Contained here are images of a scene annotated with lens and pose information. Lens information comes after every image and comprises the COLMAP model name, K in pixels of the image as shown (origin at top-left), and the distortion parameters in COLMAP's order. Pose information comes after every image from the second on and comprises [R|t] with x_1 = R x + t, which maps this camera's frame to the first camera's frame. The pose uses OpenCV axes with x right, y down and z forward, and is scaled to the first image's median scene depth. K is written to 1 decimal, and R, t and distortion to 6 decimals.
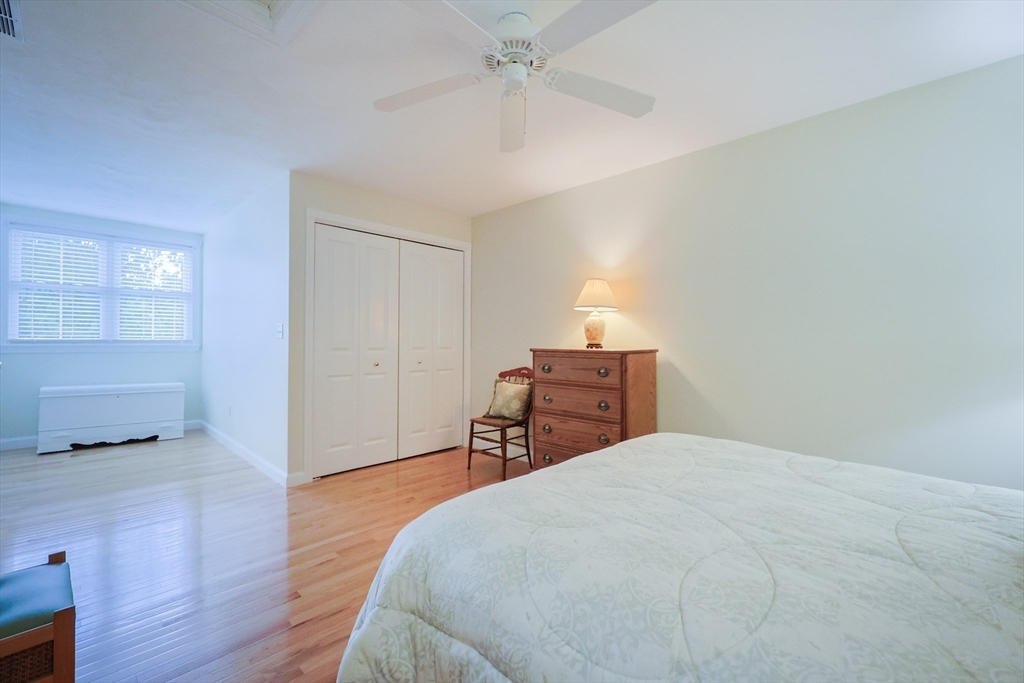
lens RADIAL K [[442.6, 0, 513.8], [0, 442.6, 332.1], [0, 0, 1]] dist [-0.001303, -0.000588]
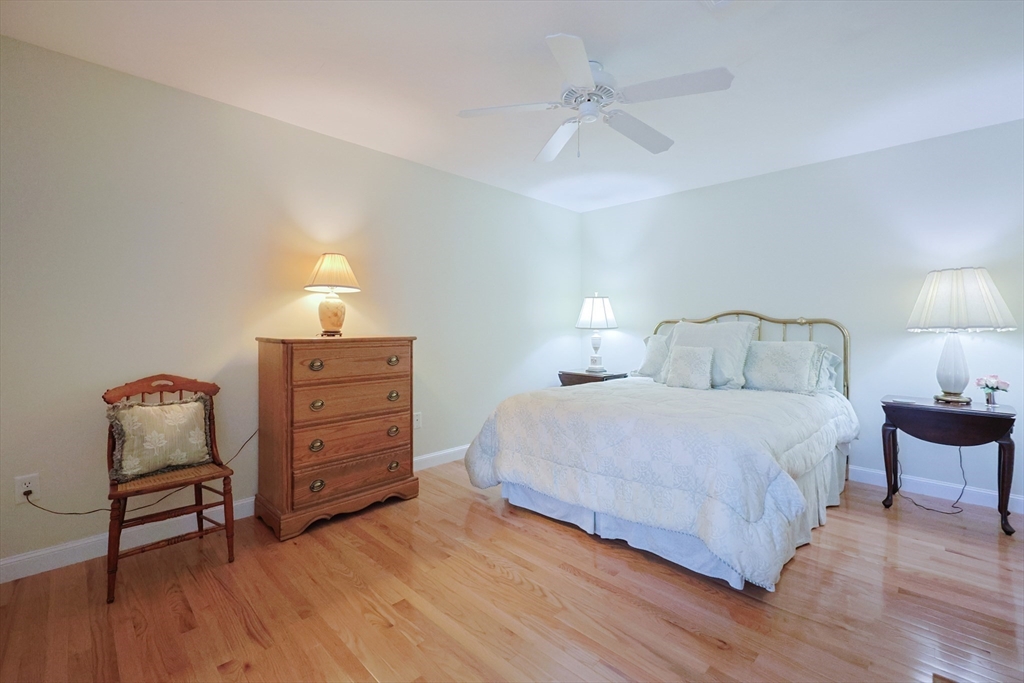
lens RADIAL K [[442.6, 0, 513.8], [0, 442.6, 332.1], [0, 0, 1]] dist [-0.001303, -0.000588]
pose [[-0.003405, -0.016429, 0.999859, -0.665443], [-0.013560, 0.999774, 0.016382, 0.010044], [-0.999902, -0.013502, -0.003627, 0.670038]]
